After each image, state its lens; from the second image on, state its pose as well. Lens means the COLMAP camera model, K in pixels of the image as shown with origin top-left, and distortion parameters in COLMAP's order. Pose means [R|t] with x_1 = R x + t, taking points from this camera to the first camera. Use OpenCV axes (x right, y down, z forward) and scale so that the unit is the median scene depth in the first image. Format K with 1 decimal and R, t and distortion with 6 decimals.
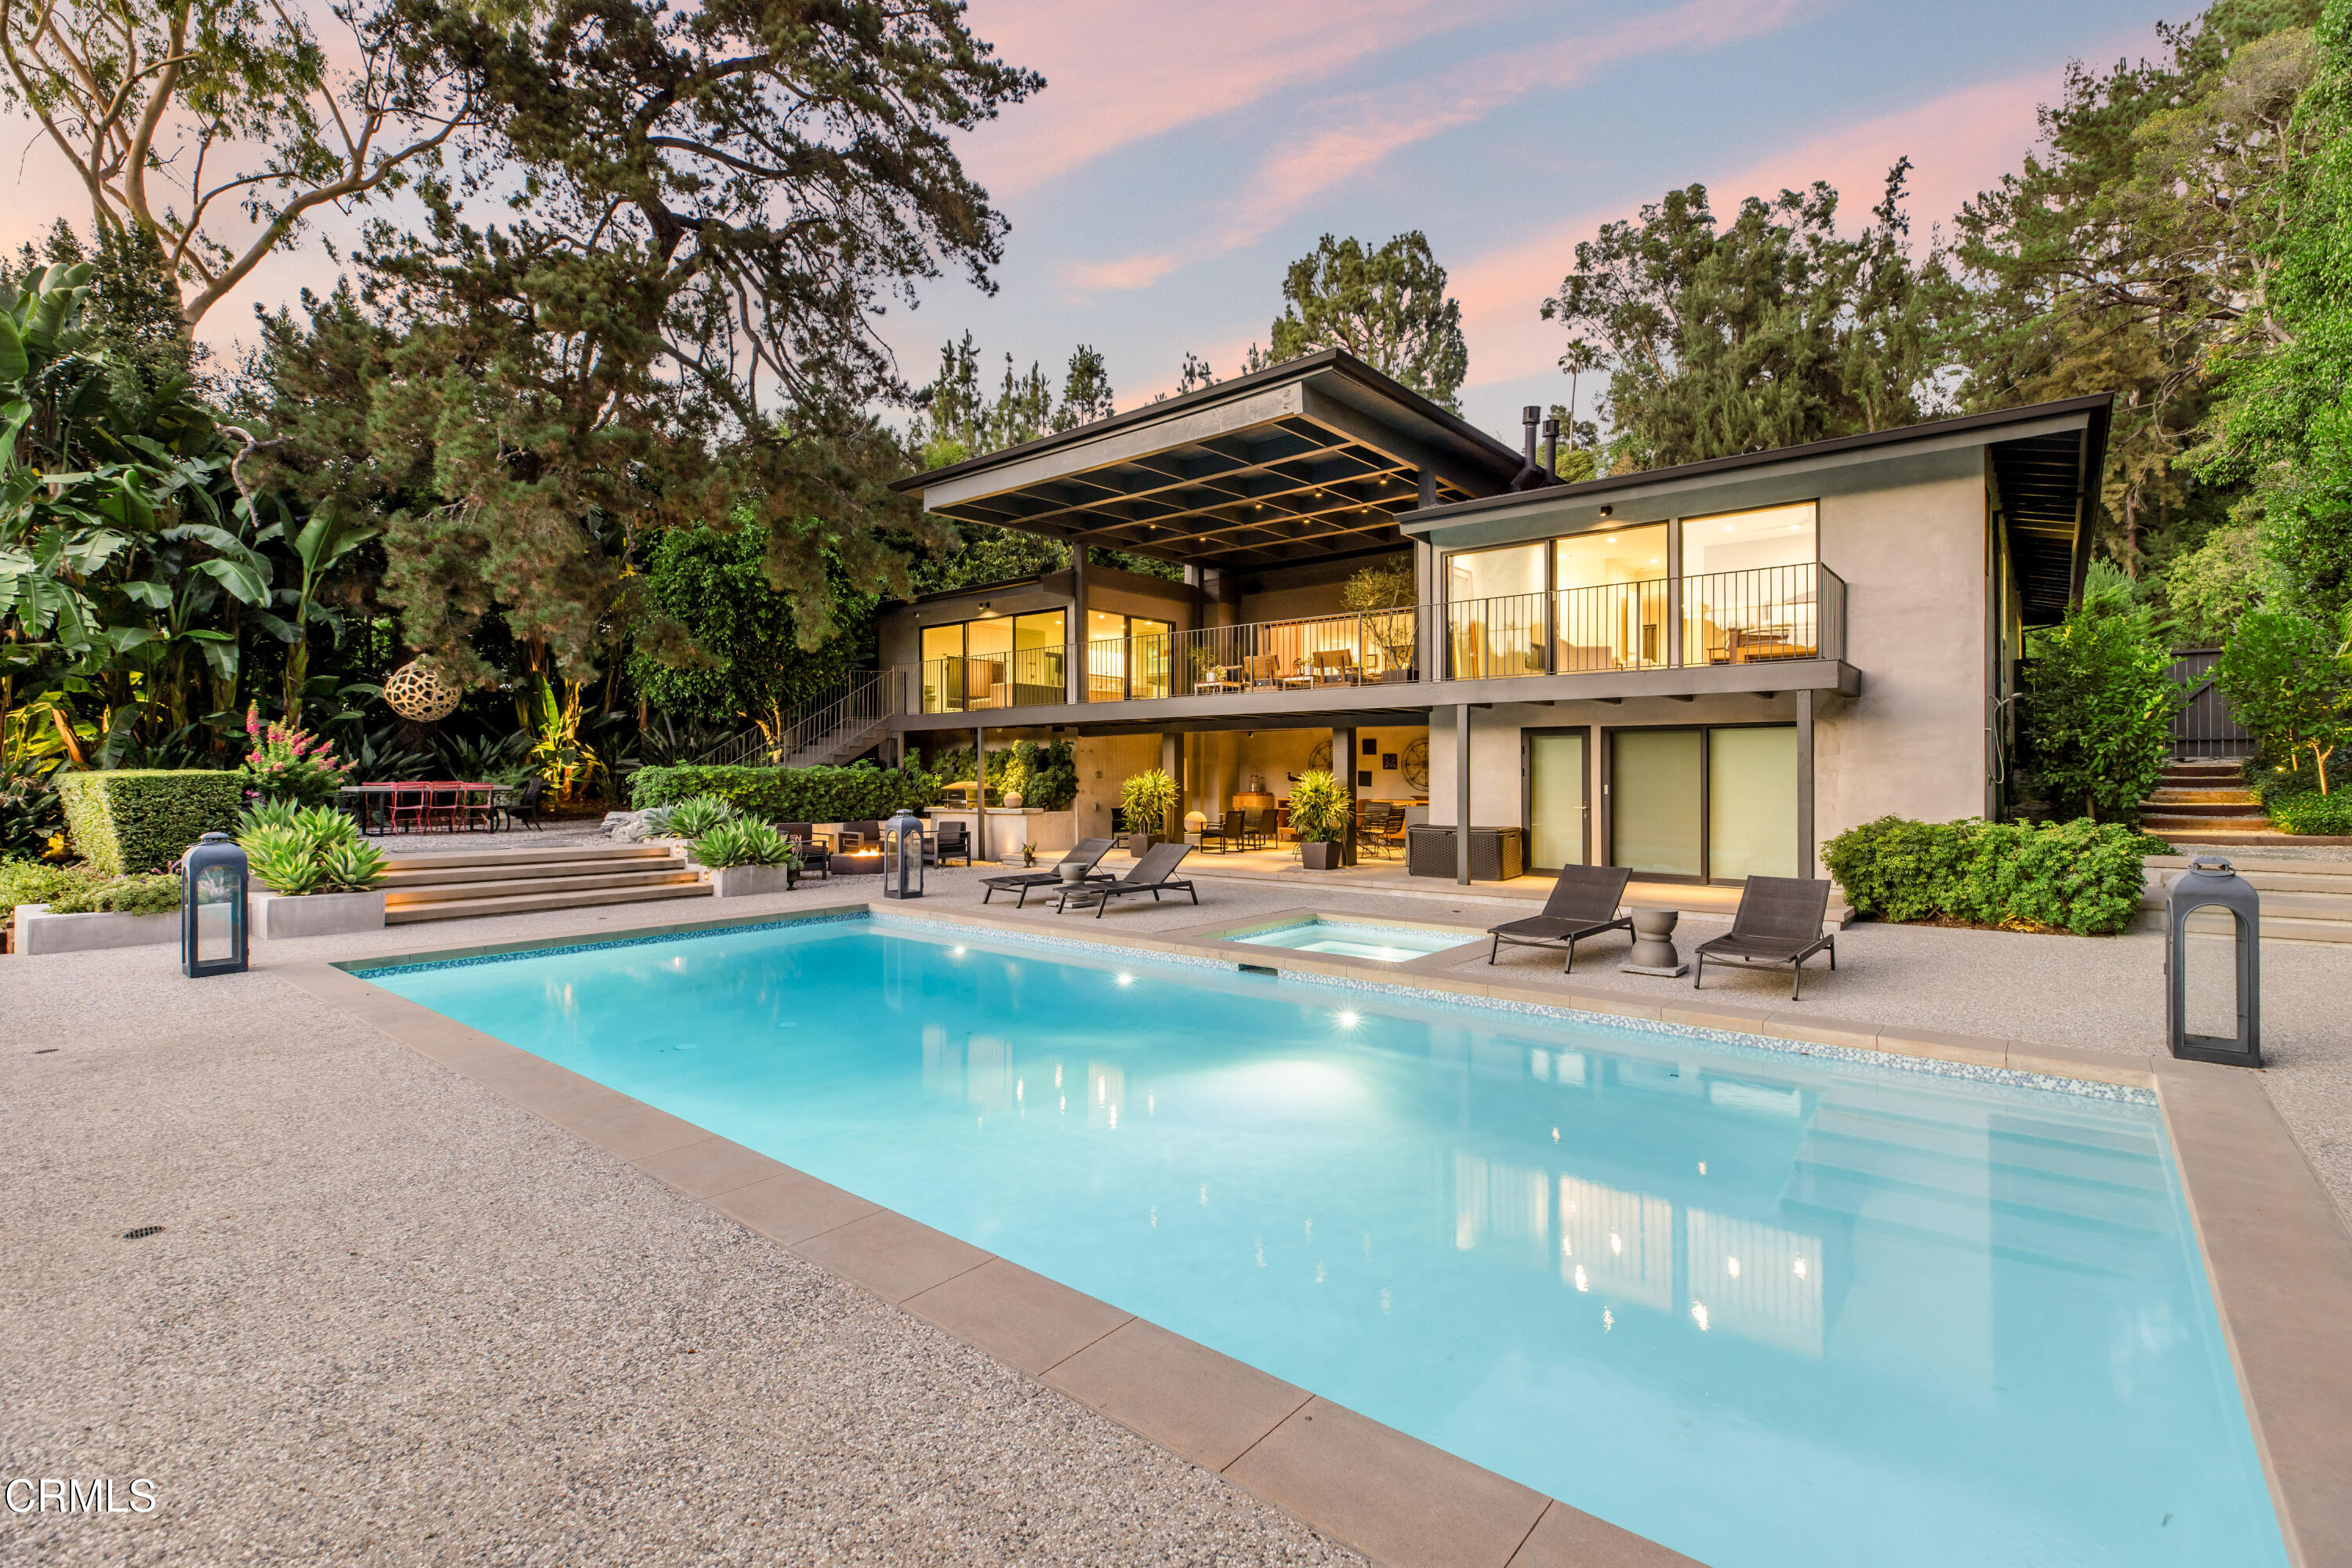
lens RADIAL K [[1082.3, 0, 1157.1], [0, 1082.3, 777.5], [0, 0, 1]] dist [-0.002321, -0.000113]
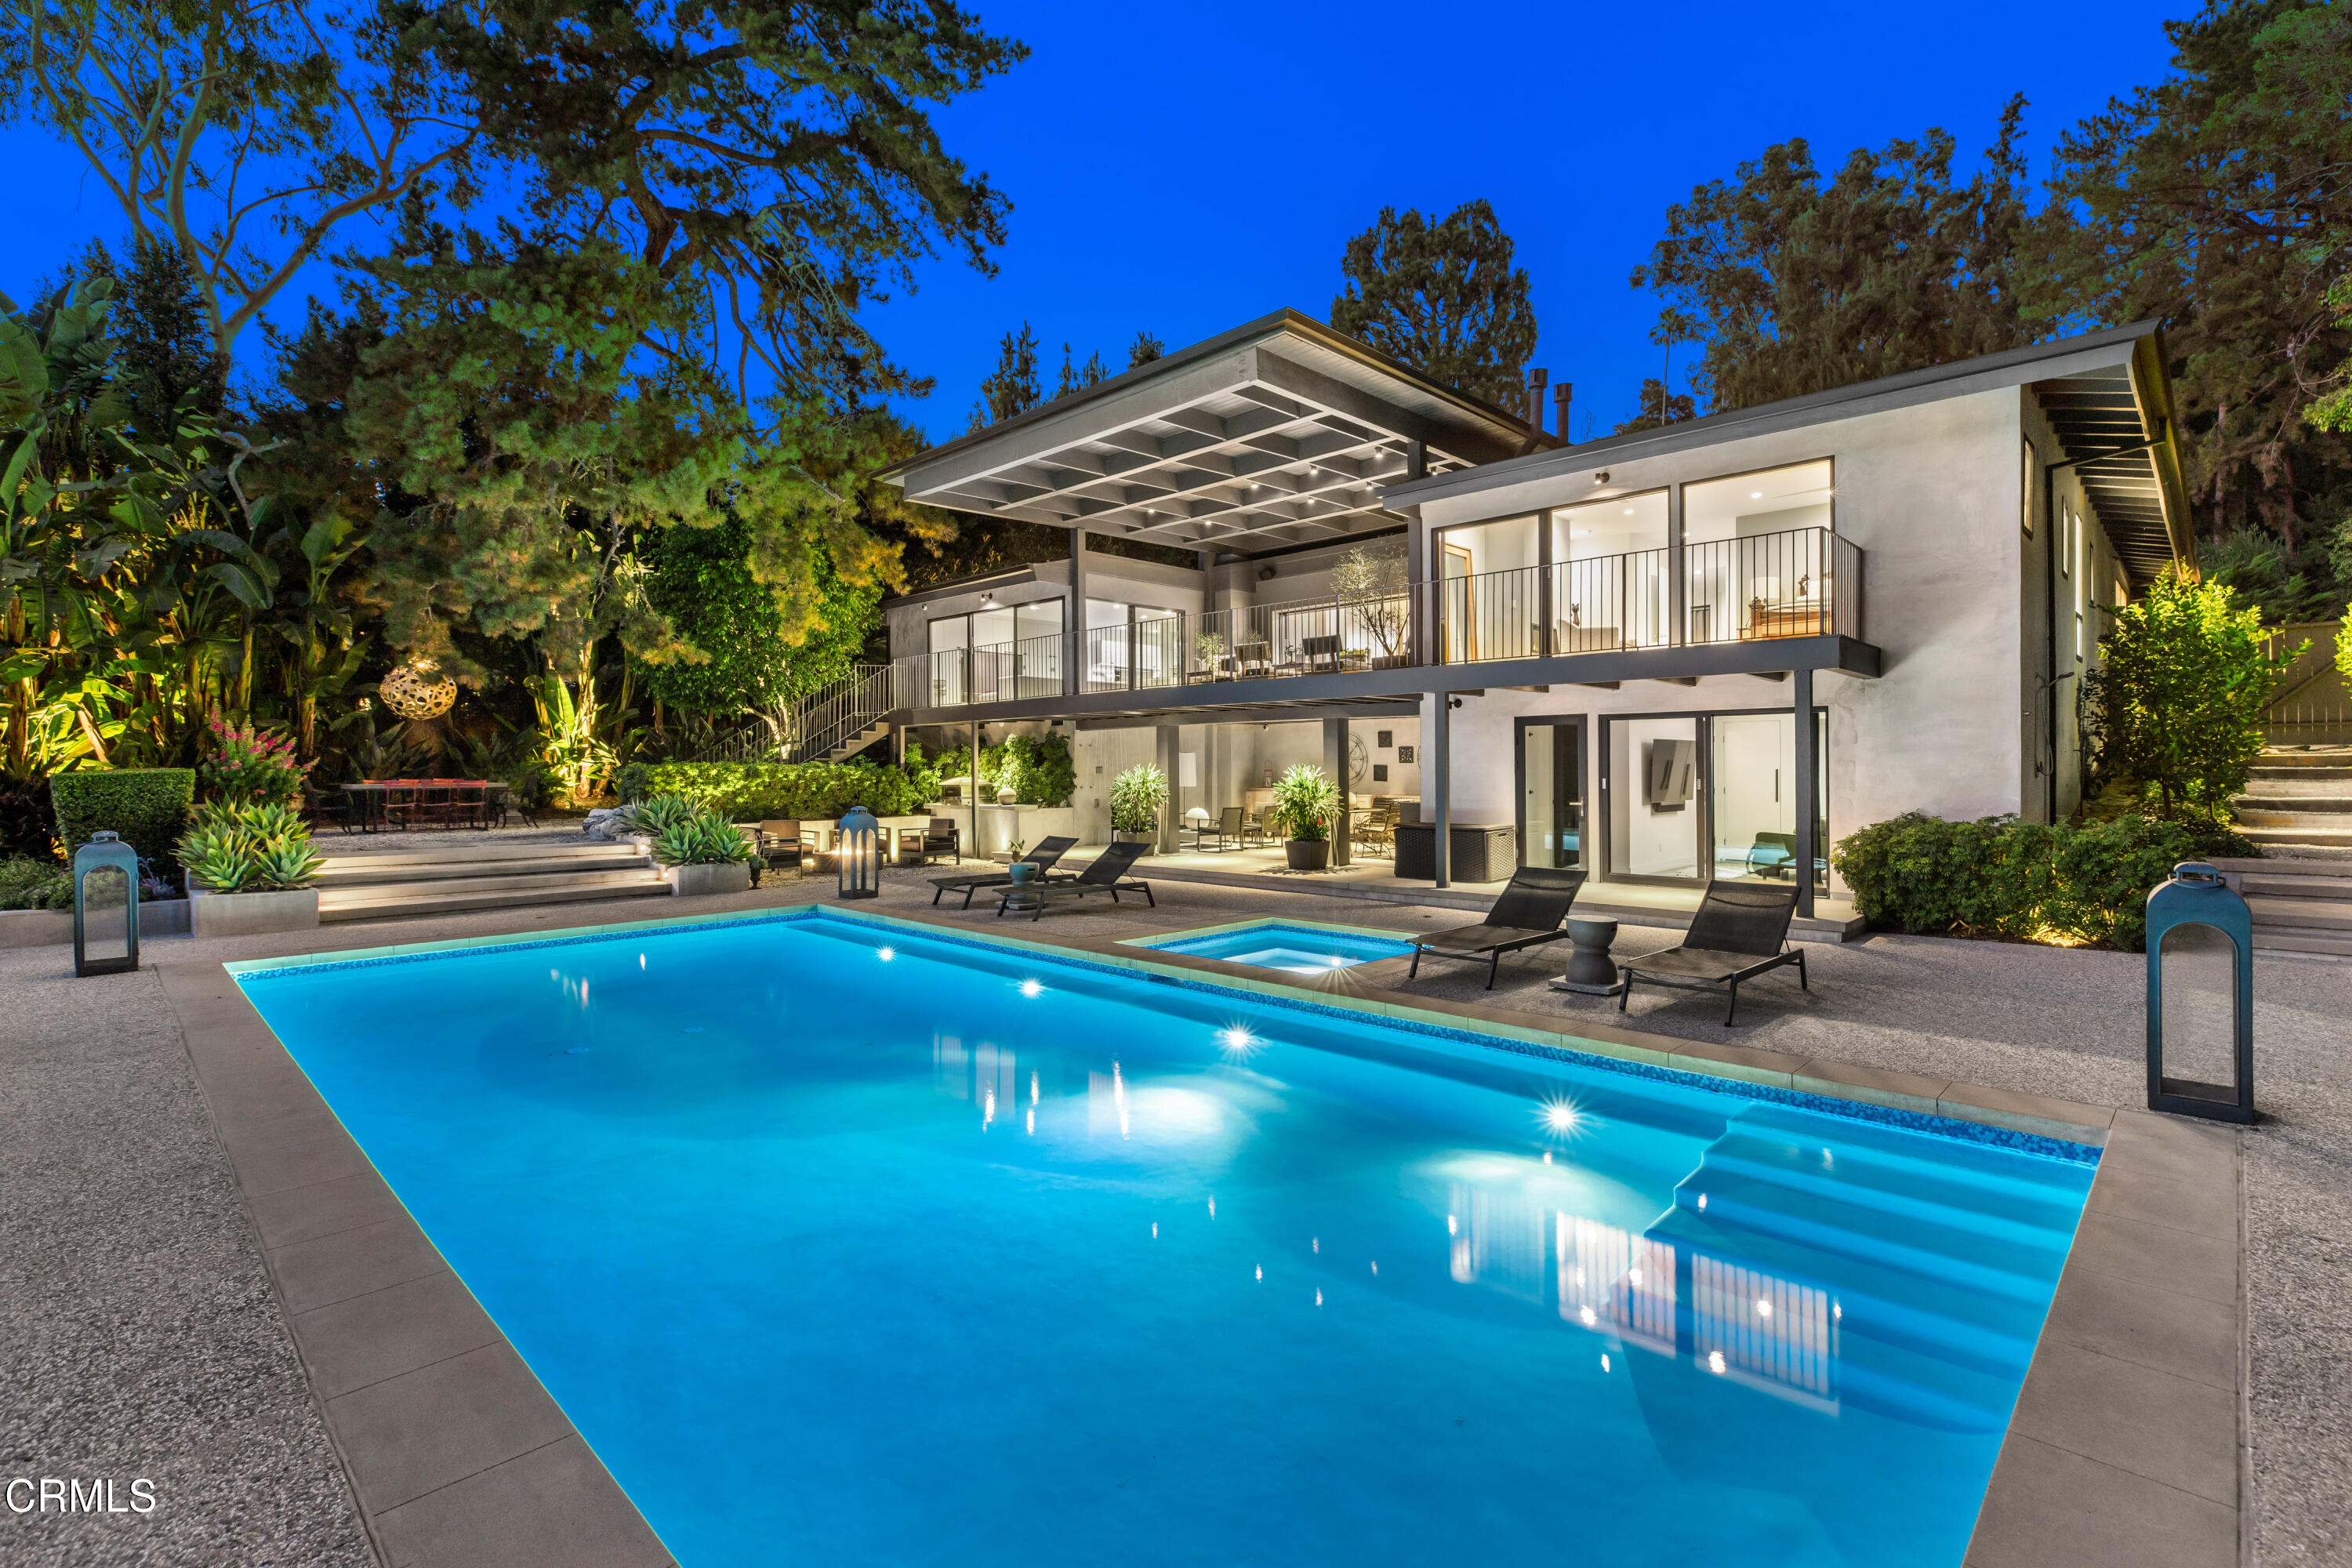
lens RADIAL K [[1082.3, 0, 1188.6], [0, 1082.3, 775.0], [0, 0, 1]] dist [-0.002321, -0.000113]
pose [[0.996642, -0.003718, -0.081804, 0.110071], [0.003887, 0.999991, 0.001911, 0.000549], [0.081796, -0.002223, 0.996647, 0.049362]]
